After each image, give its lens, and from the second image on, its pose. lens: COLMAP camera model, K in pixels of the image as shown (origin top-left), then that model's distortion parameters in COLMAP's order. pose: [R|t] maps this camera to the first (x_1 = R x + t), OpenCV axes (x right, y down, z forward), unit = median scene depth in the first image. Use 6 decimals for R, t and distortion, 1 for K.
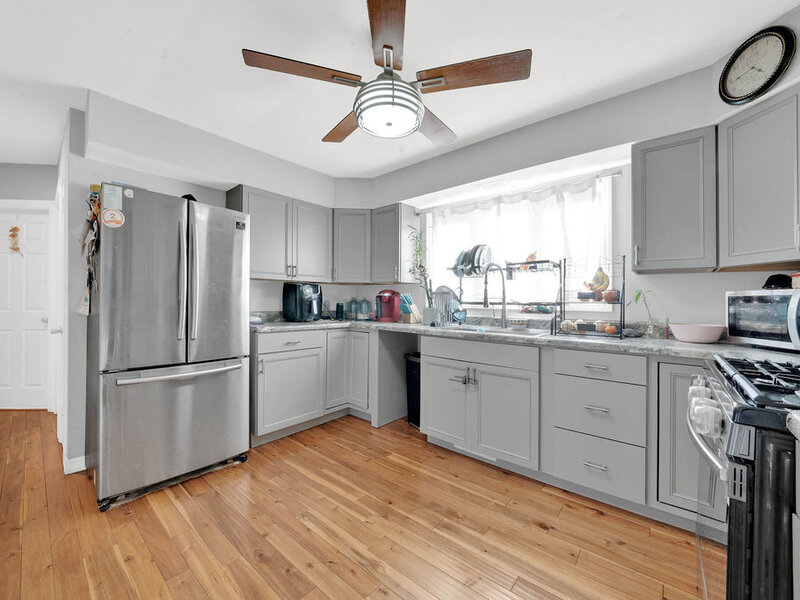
lens RADIAL K [[319.5, 0, 400.5], [0, 319.5, 303.7], [0, 0, 1]] dist [-0.001276, 0.000066]
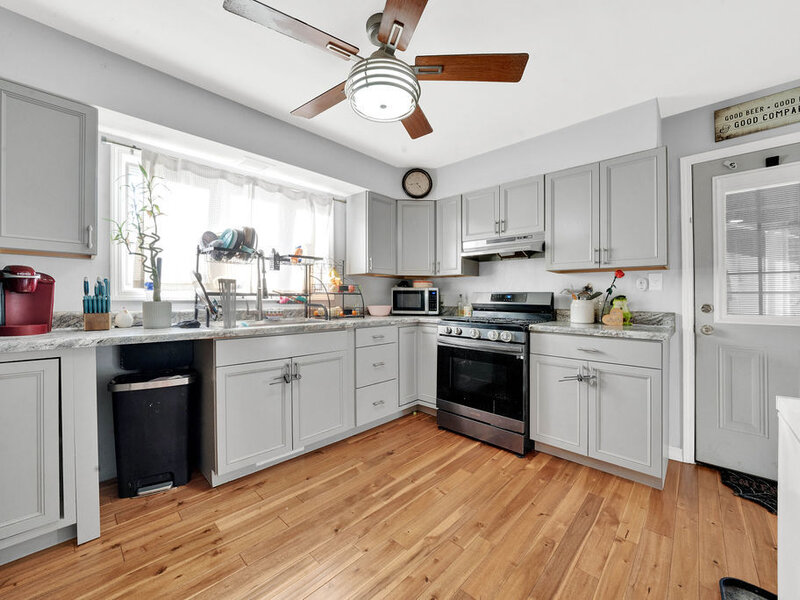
lens RADIAL K [[323.6, 0, 398.8], [0, 323.6, 293.9], [0, 0, 1]] dist [0.012533, -0.000129]
pose [[0.097940, -0.003664, 0.995186, -0.677837], [-0.000894, 0.999992, 0.003770, -0.006367], [-0.995192, -0.001259, 0.097936, 0.579895]]
